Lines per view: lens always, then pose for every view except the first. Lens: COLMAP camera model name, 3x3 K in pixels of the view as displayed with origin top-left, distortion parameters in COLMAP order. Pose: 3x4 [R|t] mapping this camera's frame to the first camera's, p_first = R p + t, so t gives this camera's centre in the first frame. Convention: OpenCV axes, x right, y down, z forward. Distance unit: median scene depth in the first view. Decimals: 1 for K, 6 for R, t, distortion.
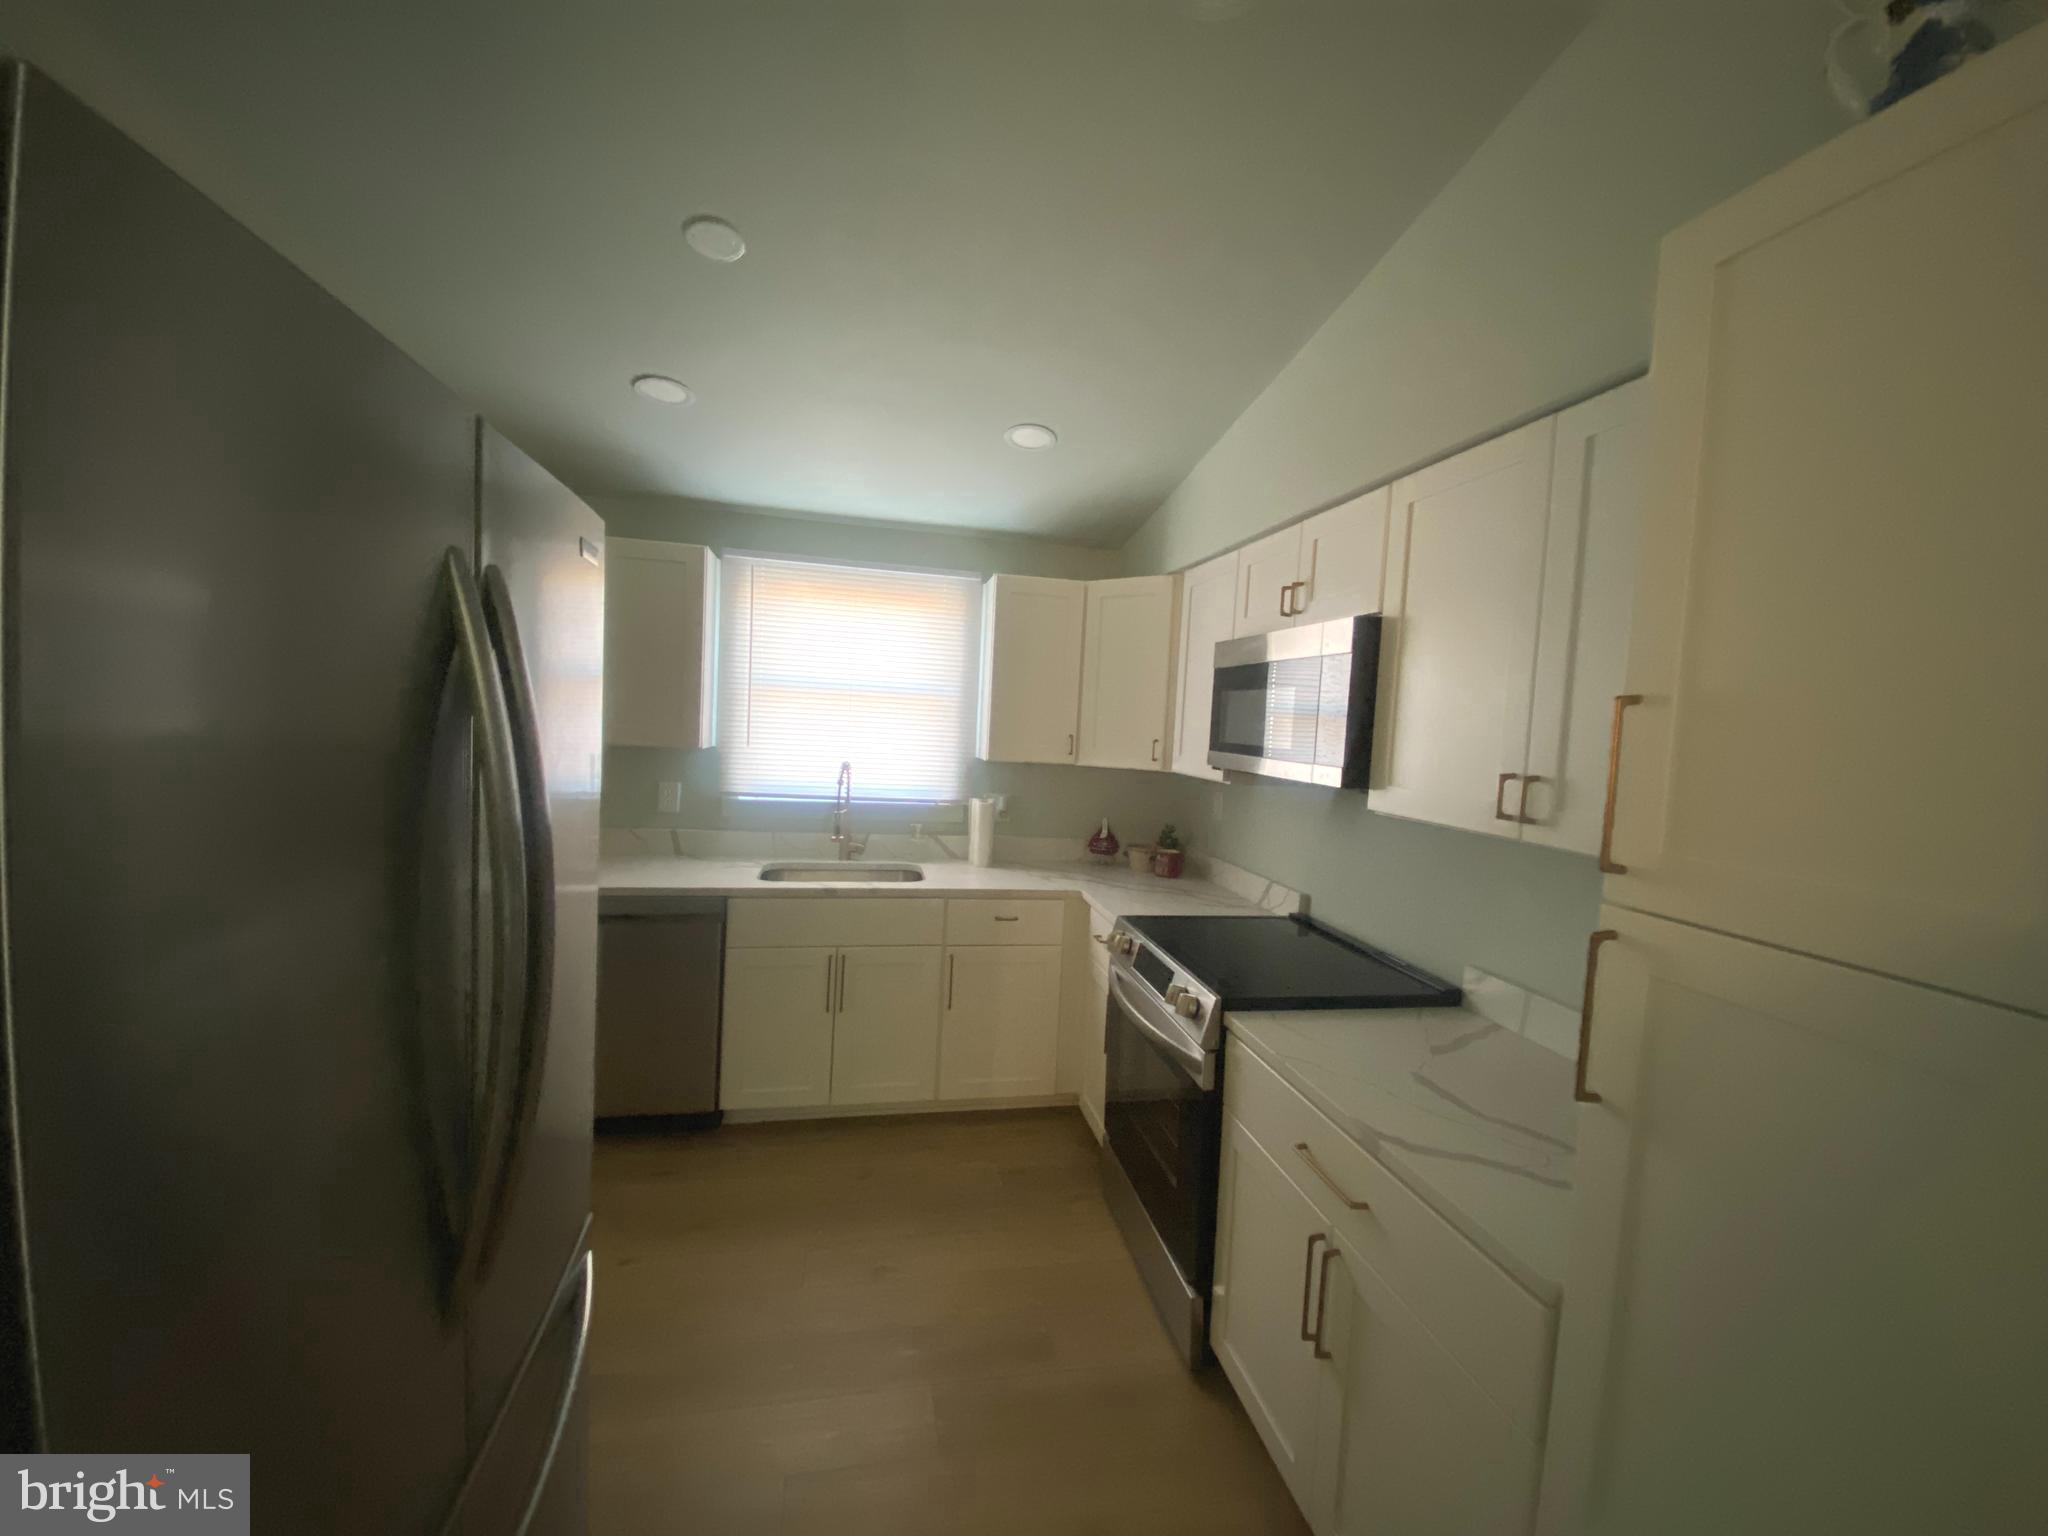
lens RADIAL K [[826.4, 0, 1024.0], [0, 826.4, 768.0], [0, 0, 1]] dist [-0.002036, -0.000519]
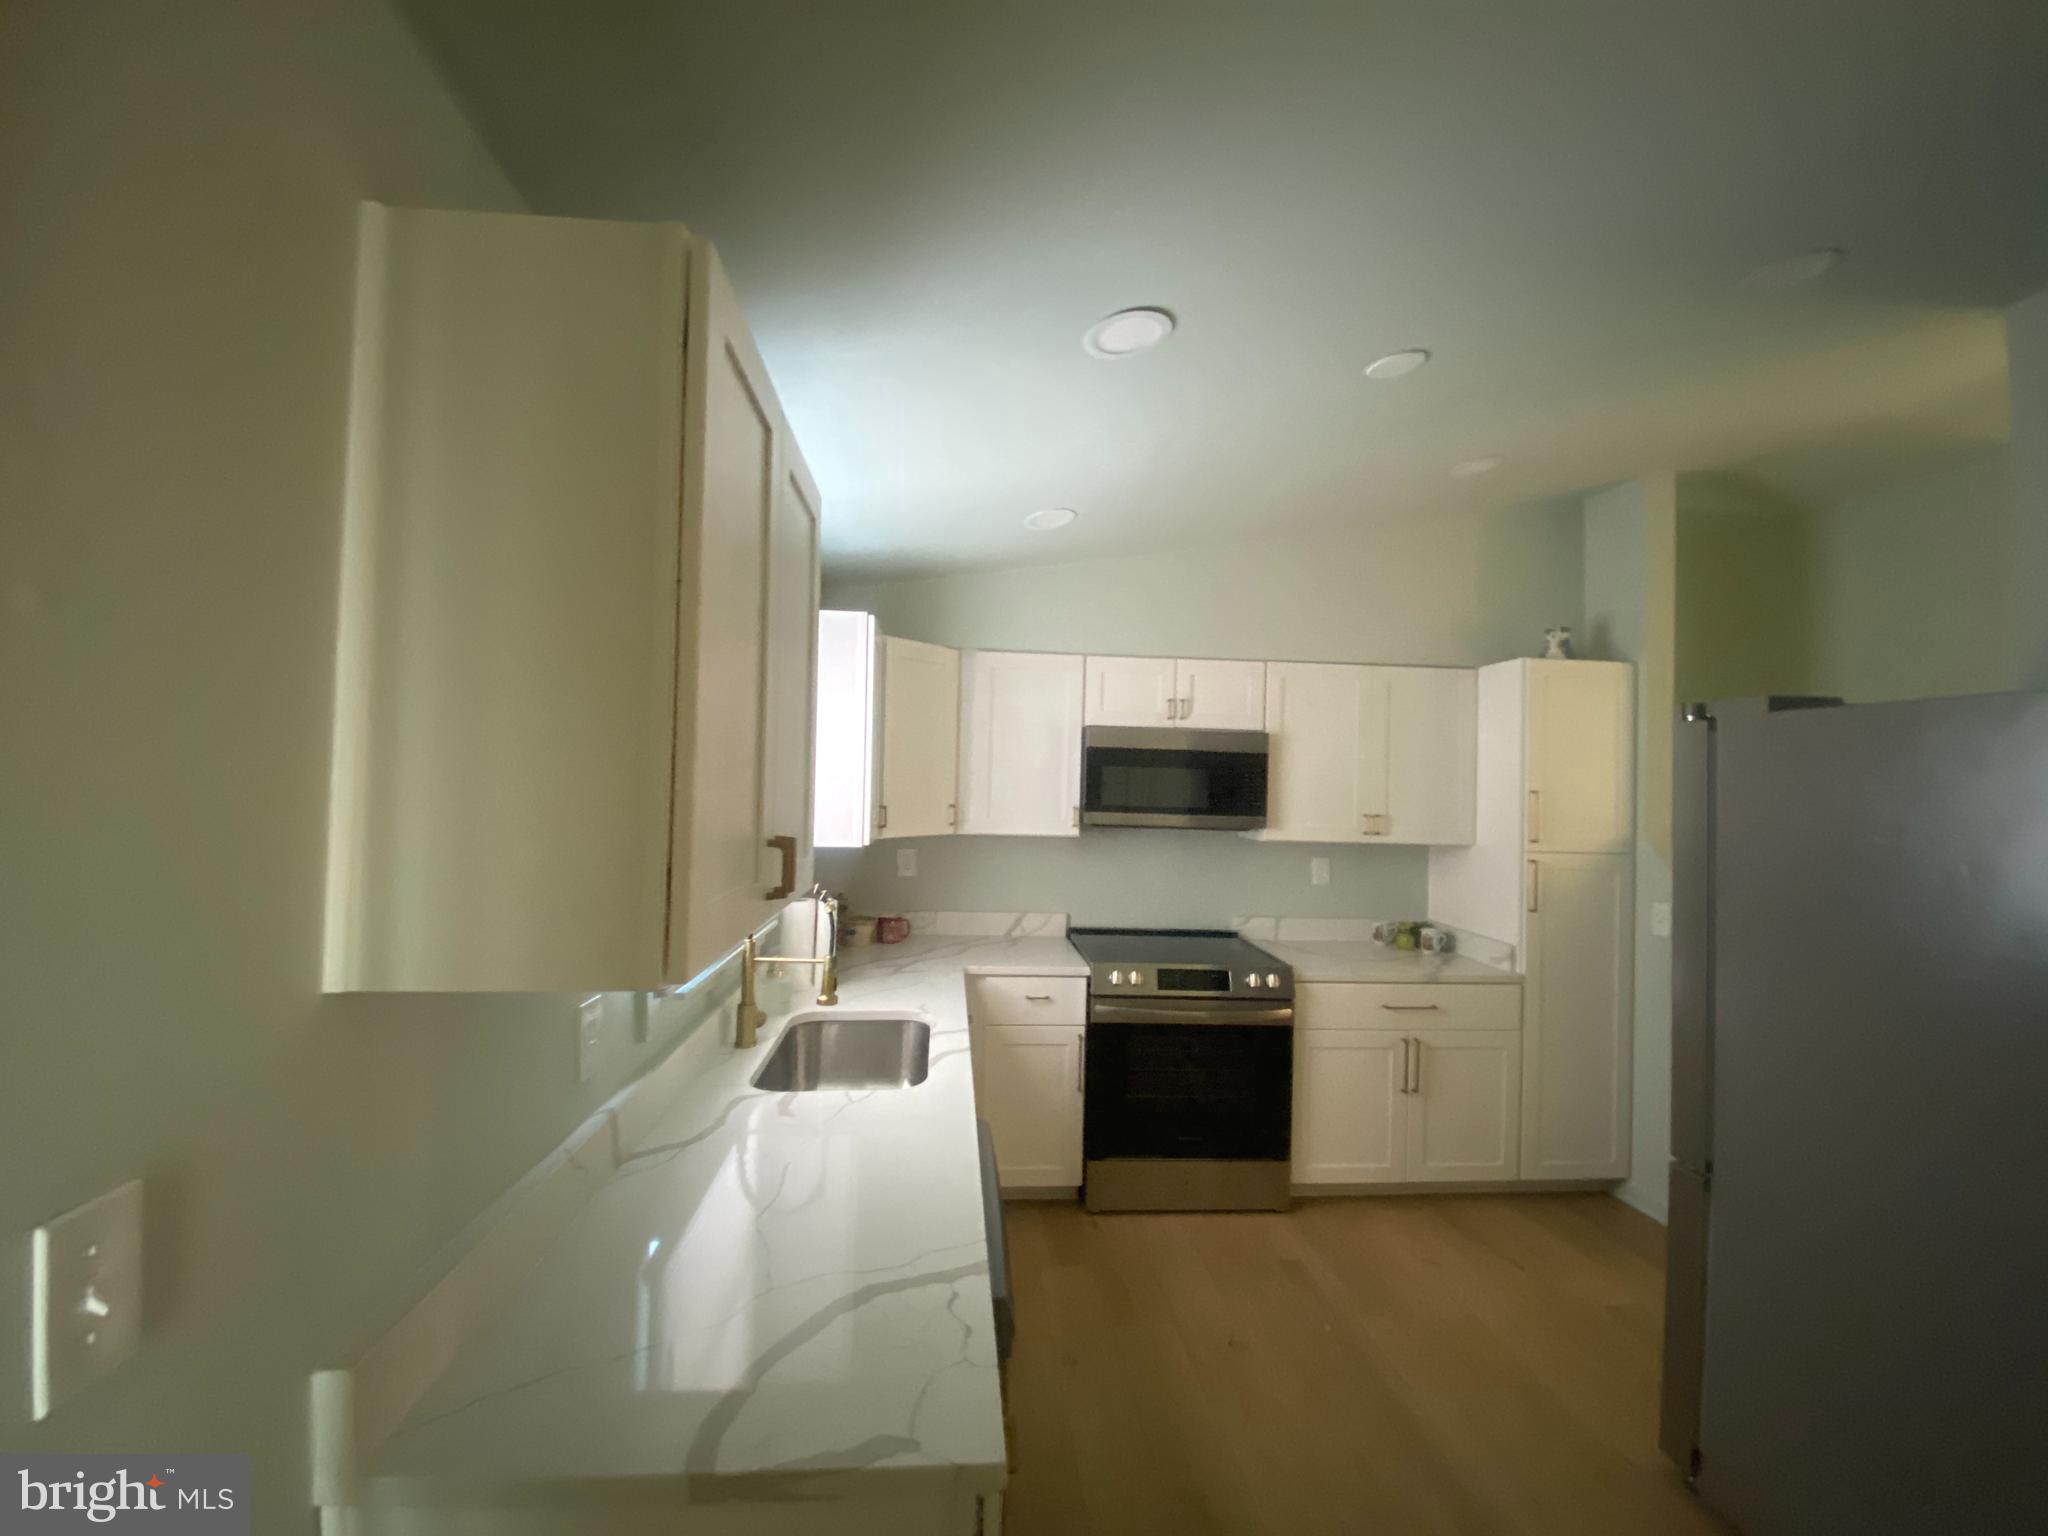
lens RADIAL K [[753.9, 0, 1024.0], [0, 753.9, 768.0], [0, 0, 1]] dist [-0.000473, -0.000067]
pose [[0.110873, -0.013380, 0.993745, -0.914668], [0.037120, 0.999267, 0.009313, -0.101029], [-0.993141, 0.035856, 0.111288, 0.956037]]
